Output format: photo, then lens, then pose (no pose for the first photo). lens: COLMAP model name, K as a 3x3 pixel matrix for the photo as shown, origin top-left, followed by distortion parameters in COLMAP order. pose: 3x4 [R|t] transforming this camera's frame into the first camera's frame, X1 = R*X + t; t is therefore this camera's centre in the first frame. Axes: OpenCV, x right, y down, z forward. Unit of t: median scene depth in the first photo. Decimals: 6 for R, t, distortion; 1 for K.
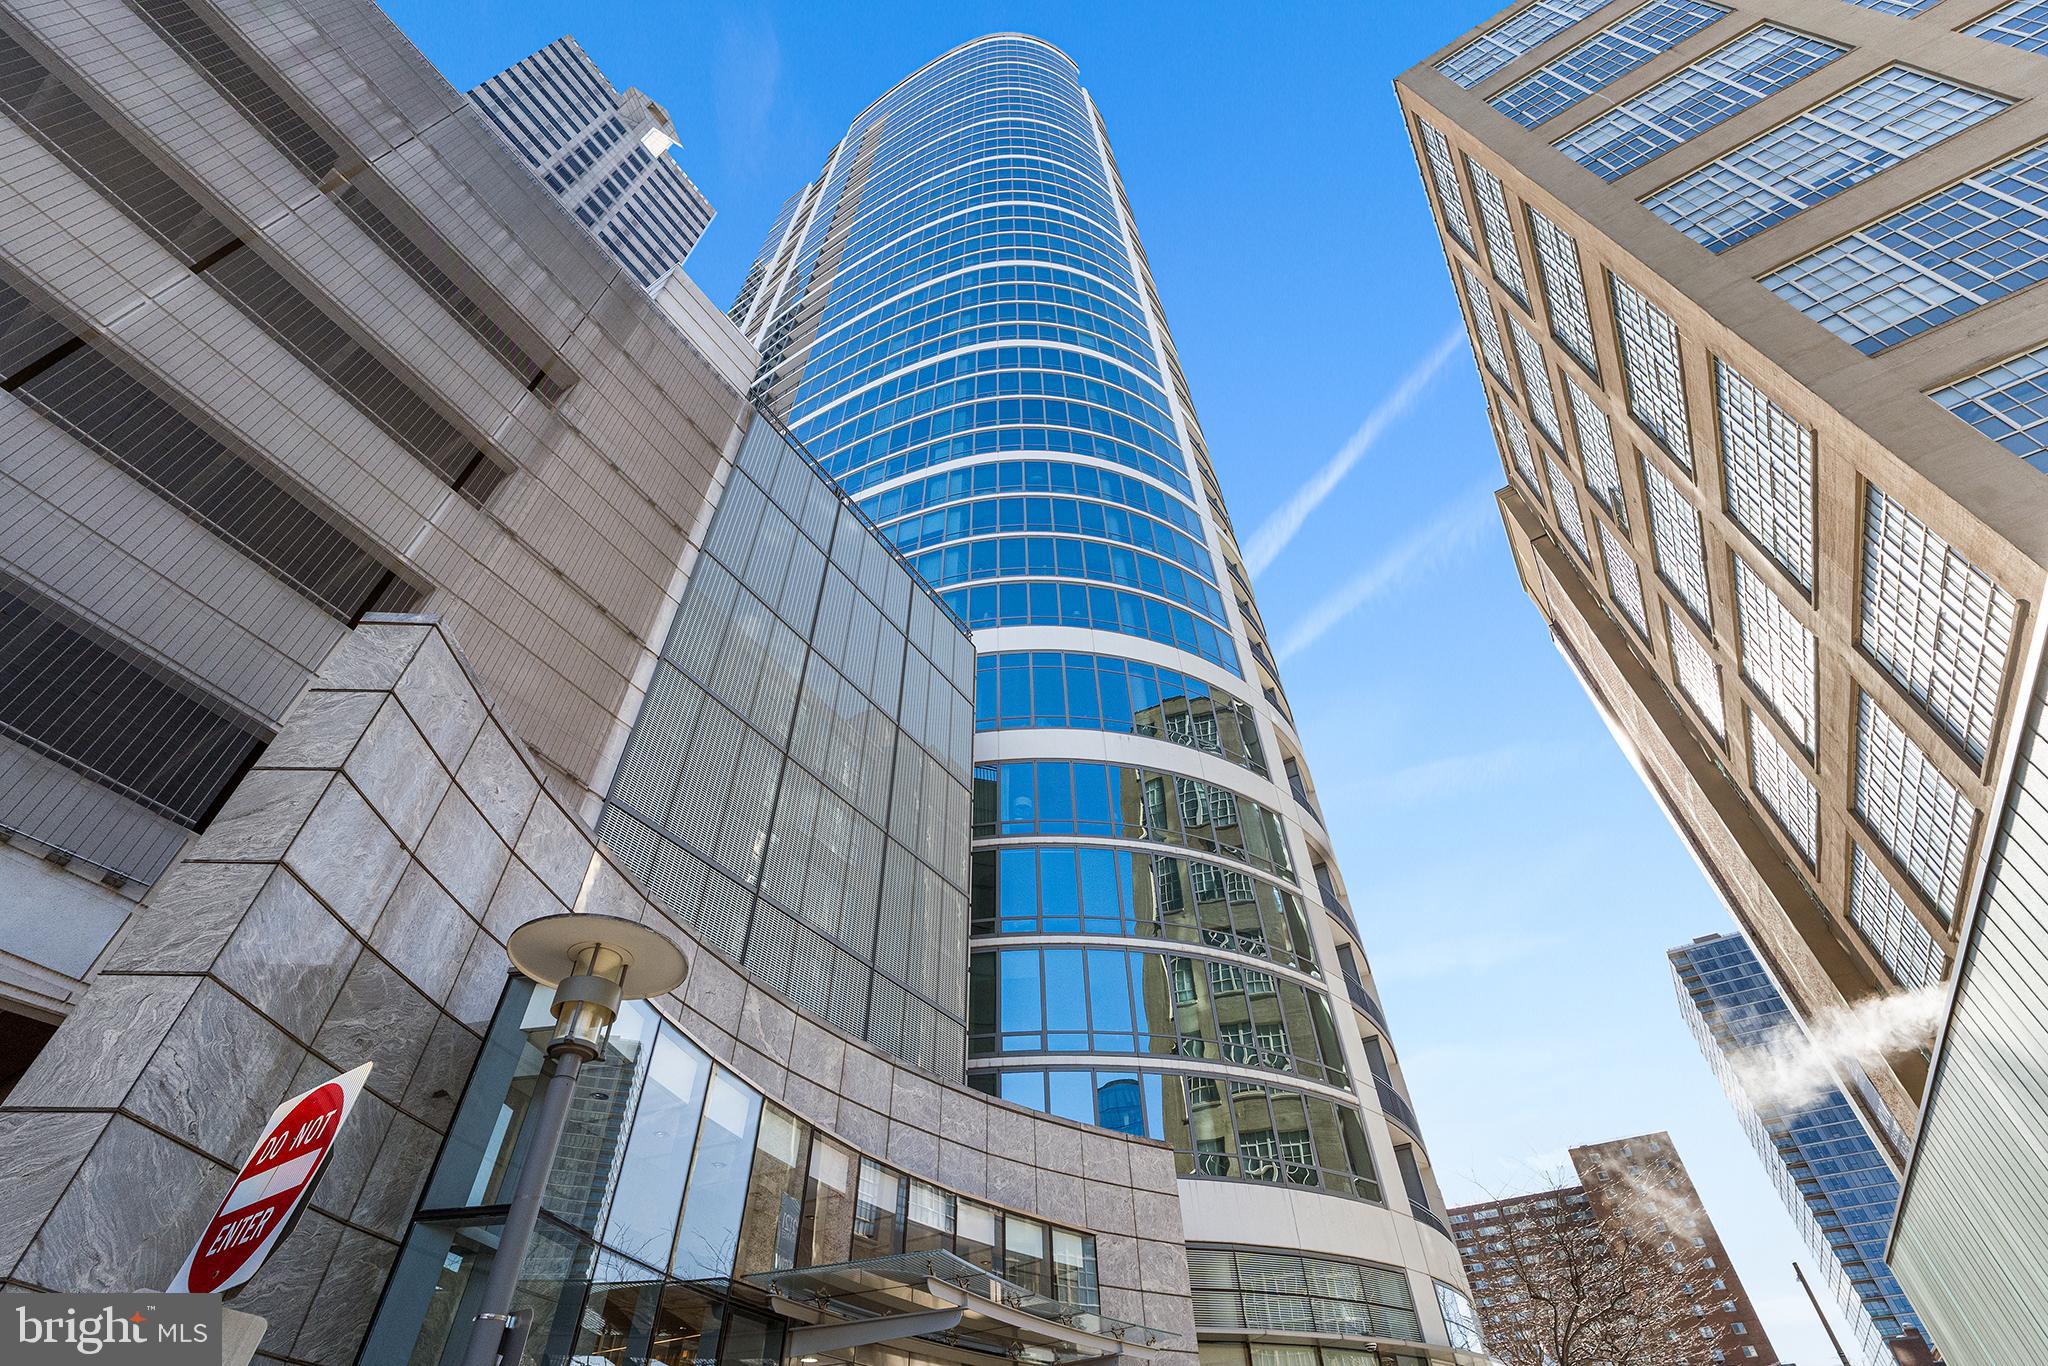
lens RADIAL K [[918.9, 0, 1024.0], [0, 918.9, 683.0], [0, 0, 1]] dist [-0.003010, 0.000448]
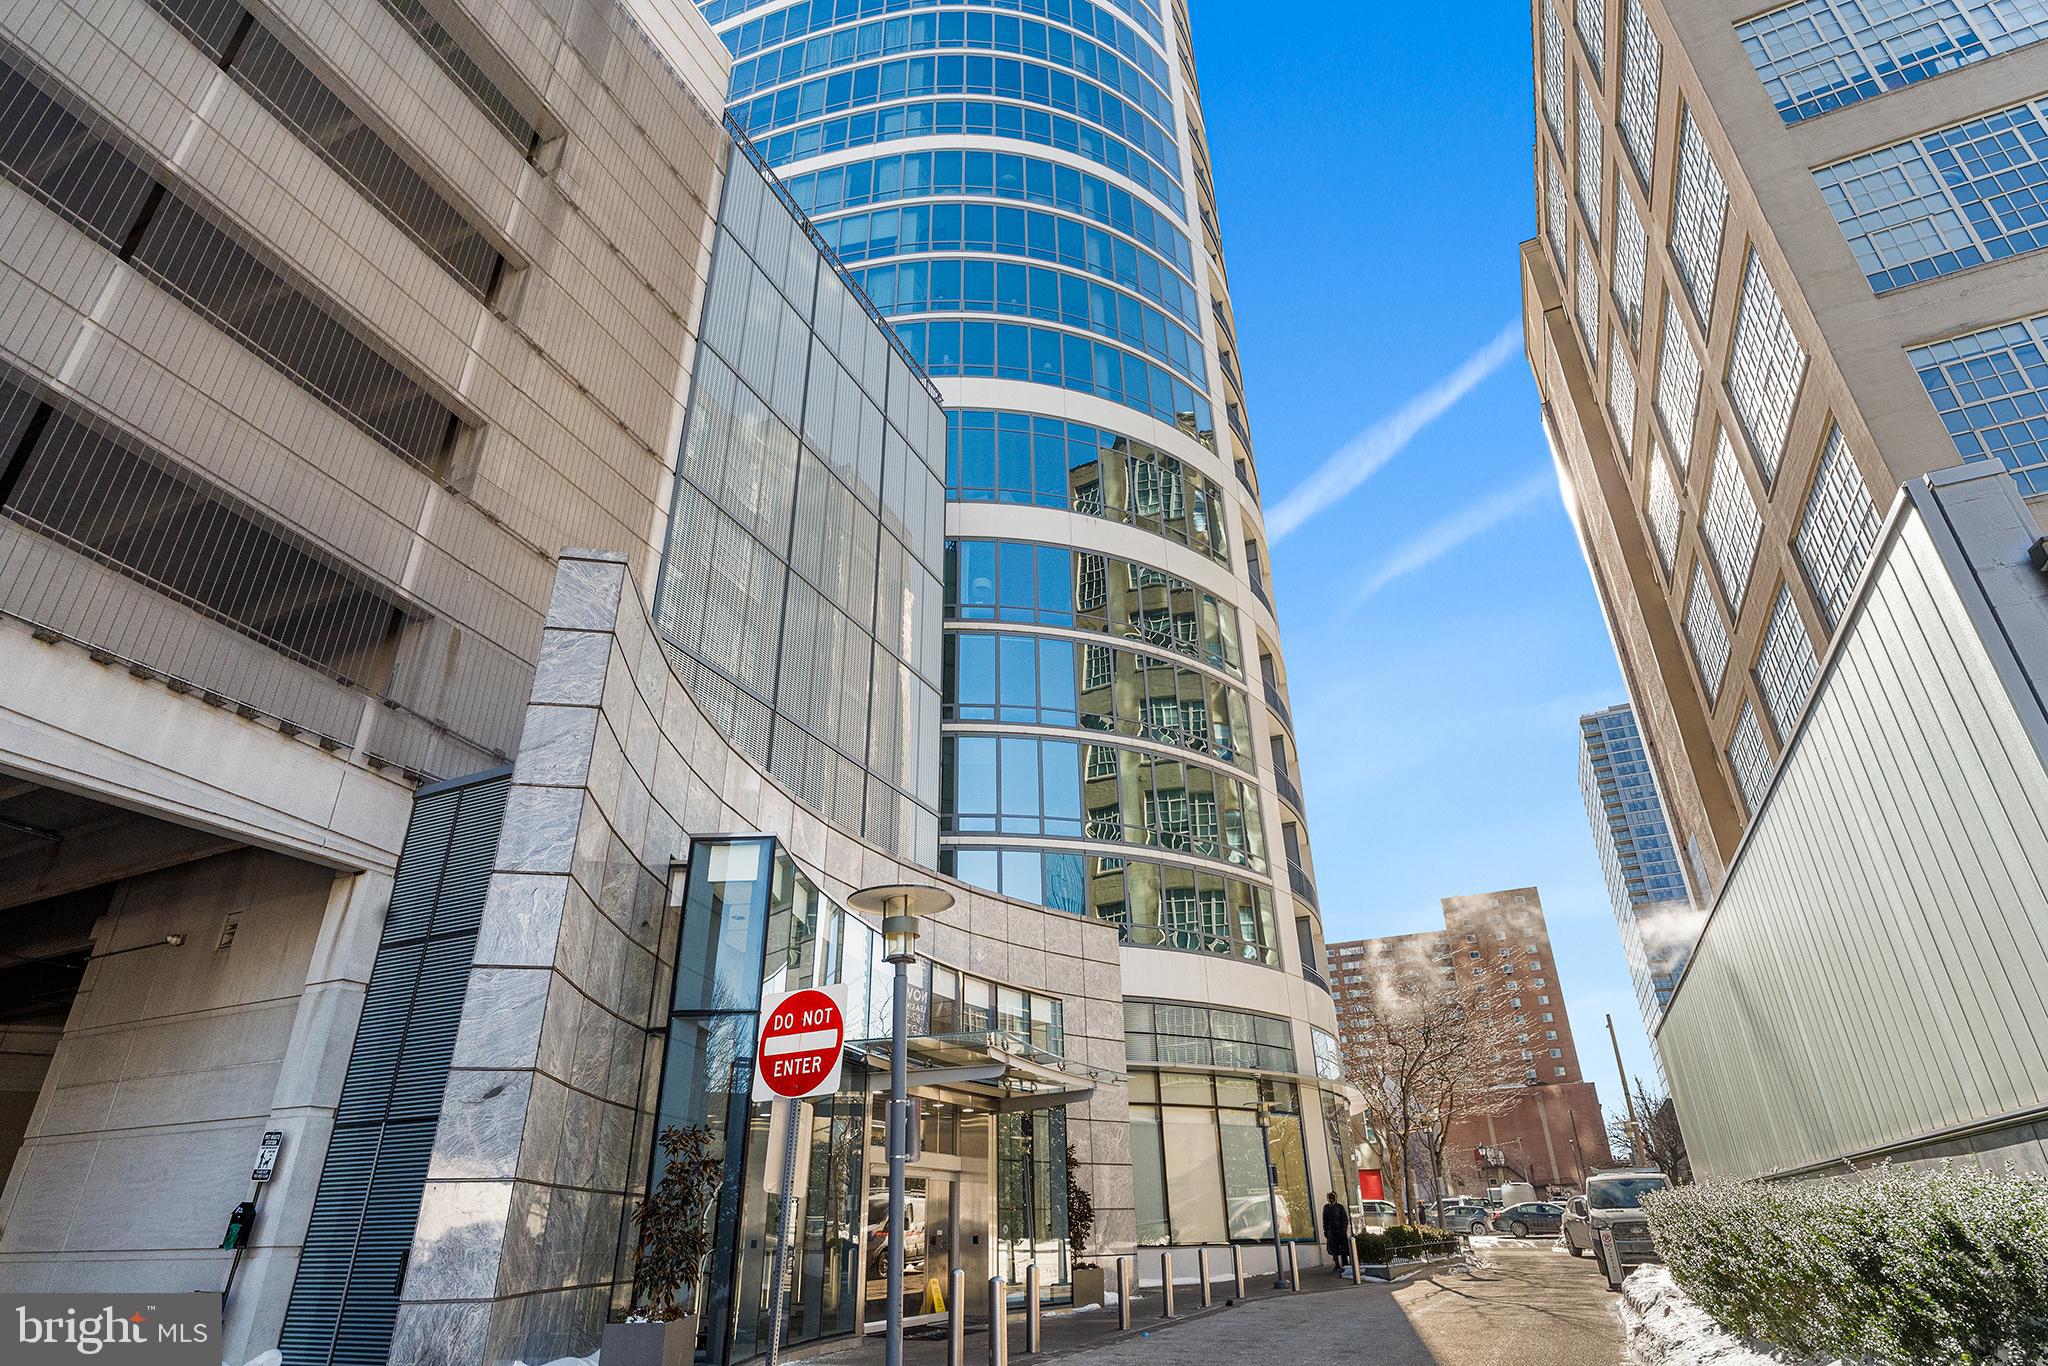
lens RADIAL K [[1110.0, 0, 1024.0], [0, 1110.0, 683.0], [0, 0, 1]] dist [0.004204, 0.000991]
pose [[0.990227, 0.061874, 0.124991, -0.124142], [-0.097028, 0.949398, 0.298714, -0.156805], [-0.100184, -0.307922, 0.946122, -0.173965]]
